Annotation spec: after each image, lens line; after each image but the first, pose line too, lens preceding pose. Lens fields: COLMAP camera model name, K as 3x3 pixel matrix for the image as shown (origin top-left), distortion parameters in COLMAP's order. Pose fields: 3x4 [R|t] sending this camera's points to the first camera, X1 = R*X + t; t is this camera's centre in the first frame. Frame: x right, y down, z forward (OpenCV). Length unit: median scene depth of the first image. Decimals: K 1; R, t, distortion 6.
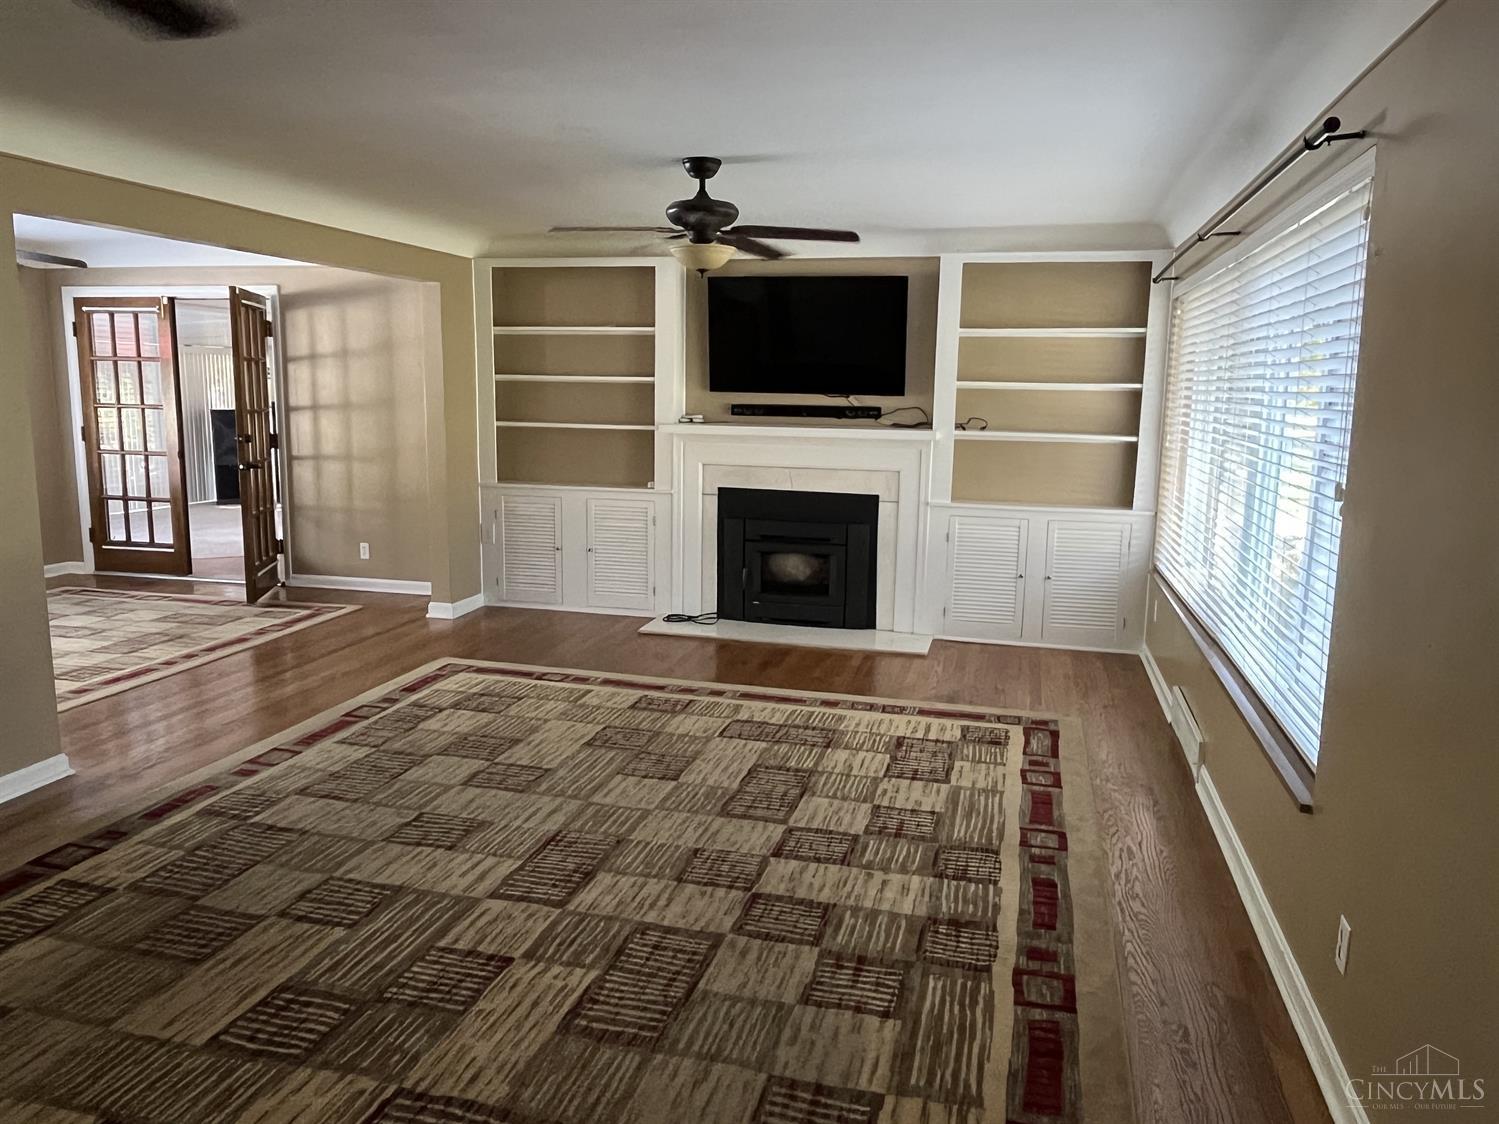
lens RADIAL K [[1129.3, 0, 749.5], [0, 1129.3, 562.0], [0, 0, 1]] dist [0.004203, 0.001391]
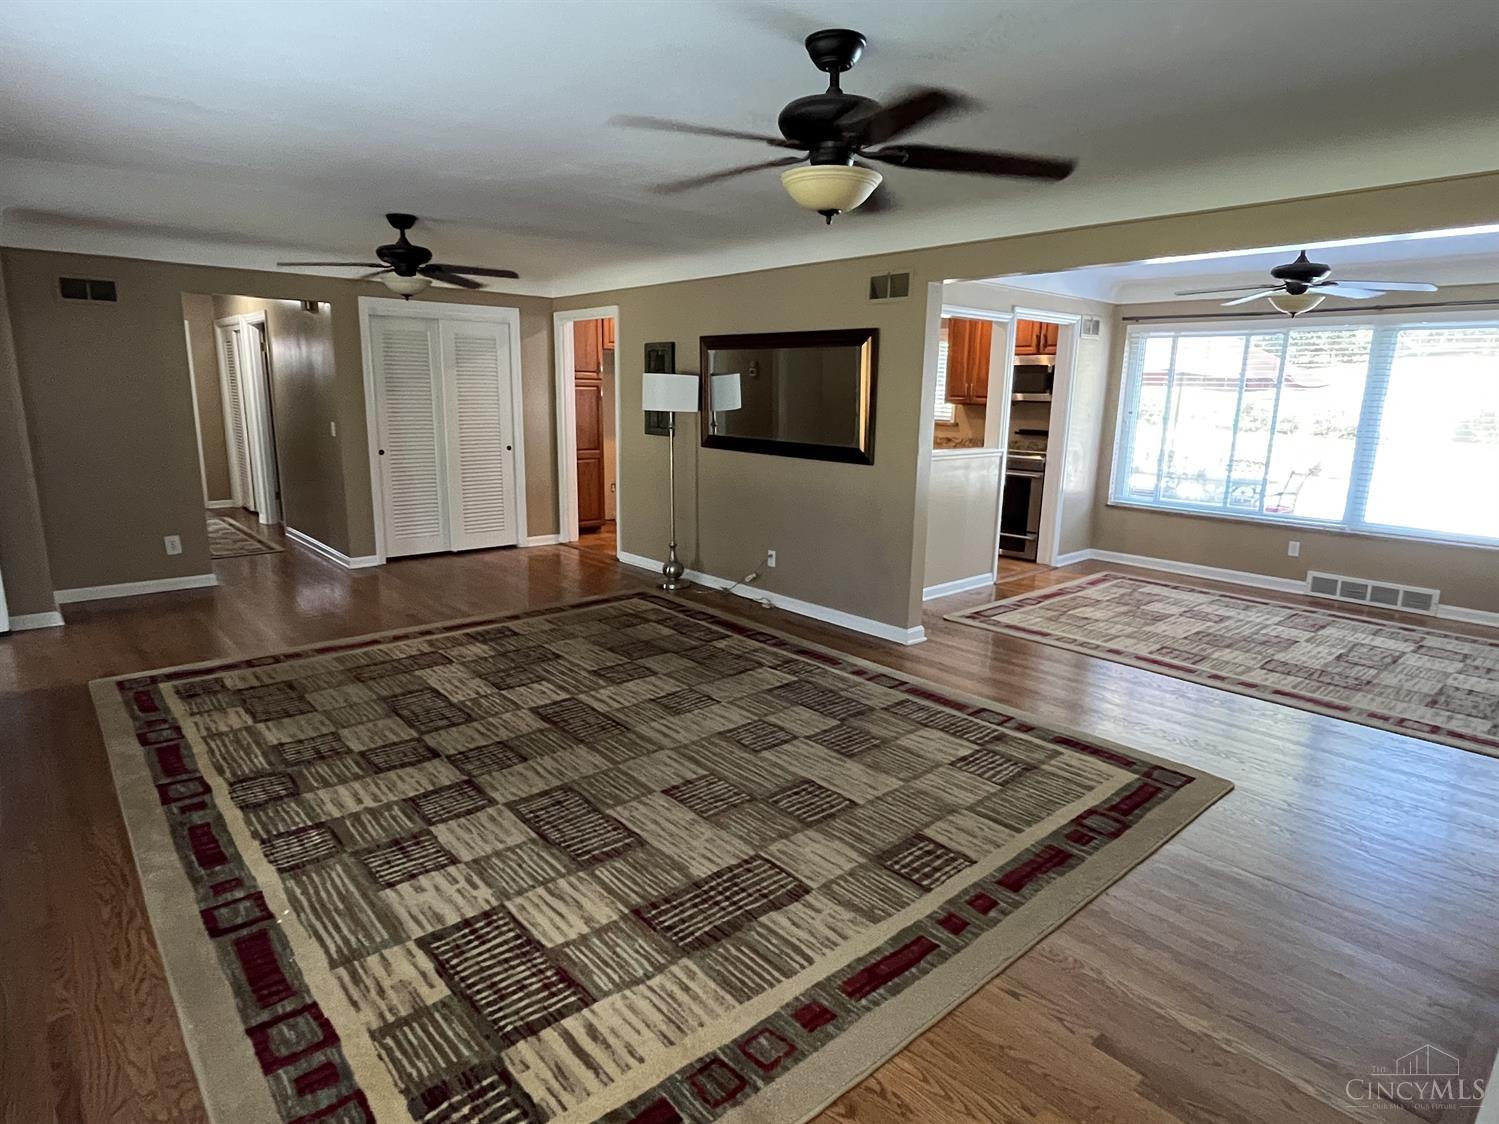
lens RADIAL K [[815.4, 0, 749.5], [0, 815.4, 562.0], [0, 0, 1]] dist [0.005026, -0.017364]
pose [[-0.561614, 0.146046, -0.814408, 0.440756], [-0.157341, 0.947486, 0.278412, -0.206862], [0.812302, 0.284500, -0.509142, 1.358240]]
